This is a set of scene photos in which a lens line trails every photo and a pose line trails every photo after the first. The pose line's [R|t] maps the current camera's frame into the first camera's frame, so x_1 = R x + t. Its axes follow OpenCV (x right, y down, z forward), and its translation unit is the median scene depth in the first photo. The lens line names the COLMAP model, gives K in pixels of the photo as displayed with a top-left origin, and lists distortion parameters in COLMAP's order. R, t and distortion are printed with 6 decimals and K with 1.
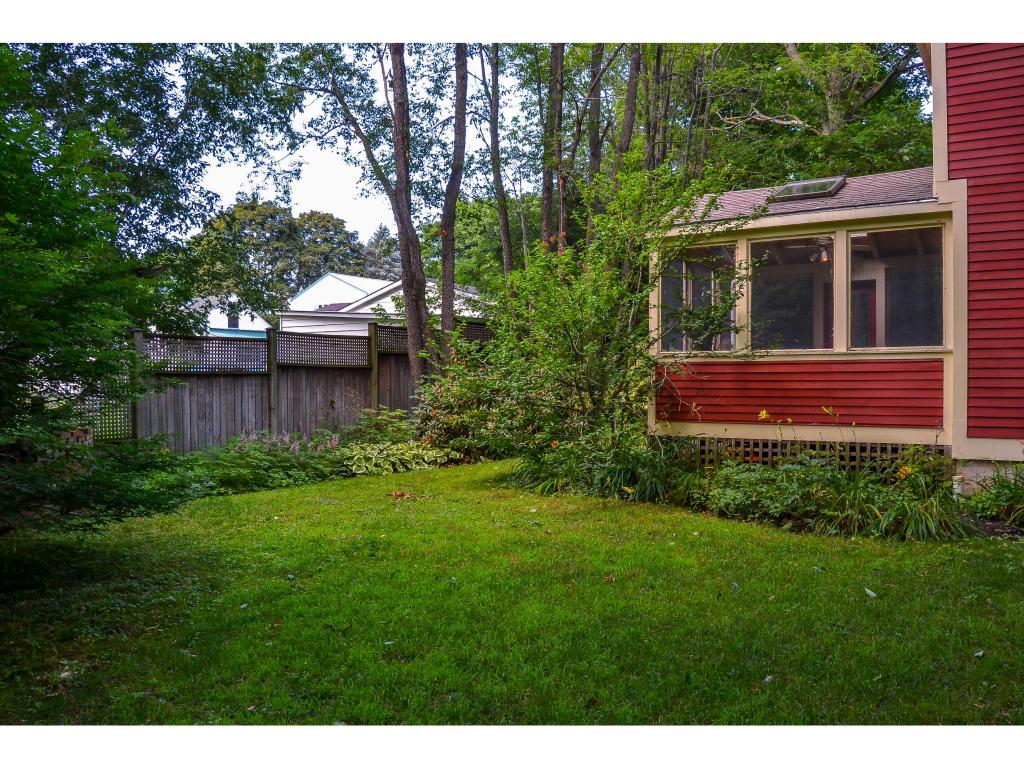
lens RADIAL K [[799.6, 0, 514.9], [0, 799.6, 385.0], [0, 0, 1]] dist [0.014889, 0.002377]
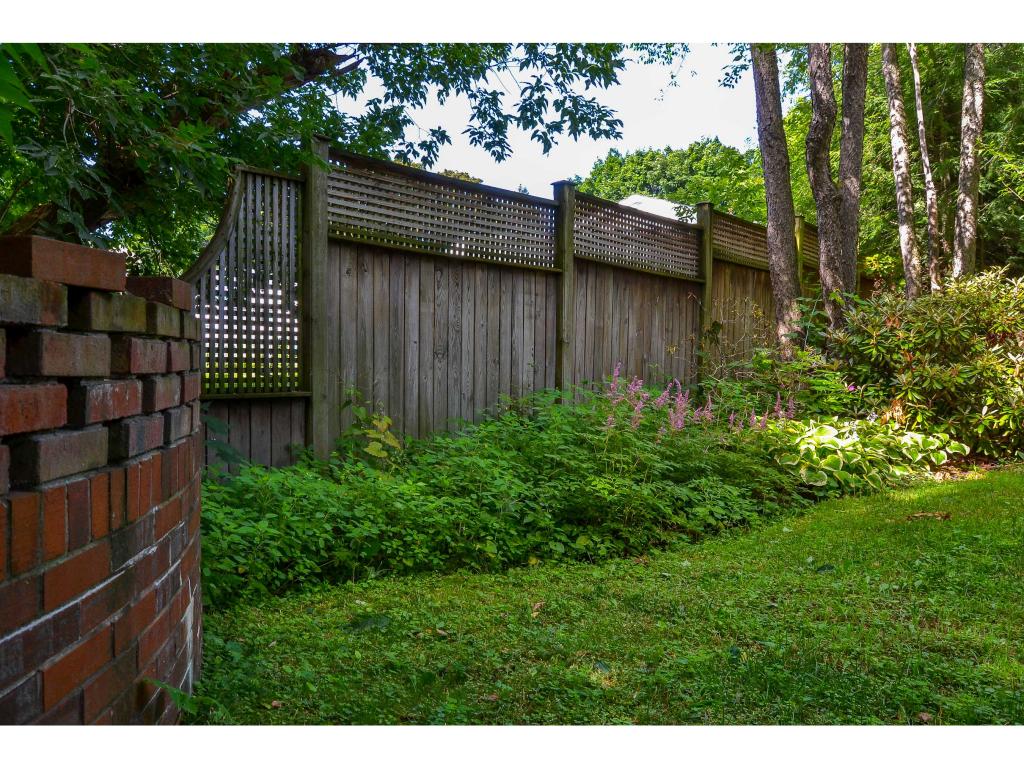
lens RADIAL K [[799.6, 0, 510.6], [0, 799.6, 382.7], [0, 0, 1]] dist [0.014889, 0.002377]
pose [[0.975238, 0.010851, -0.220890, -0.239002], [-0.005120, 0.999636, 0.026499, 0.044409], [0.221097, -0.024712, 0.974939, 0.532809]]
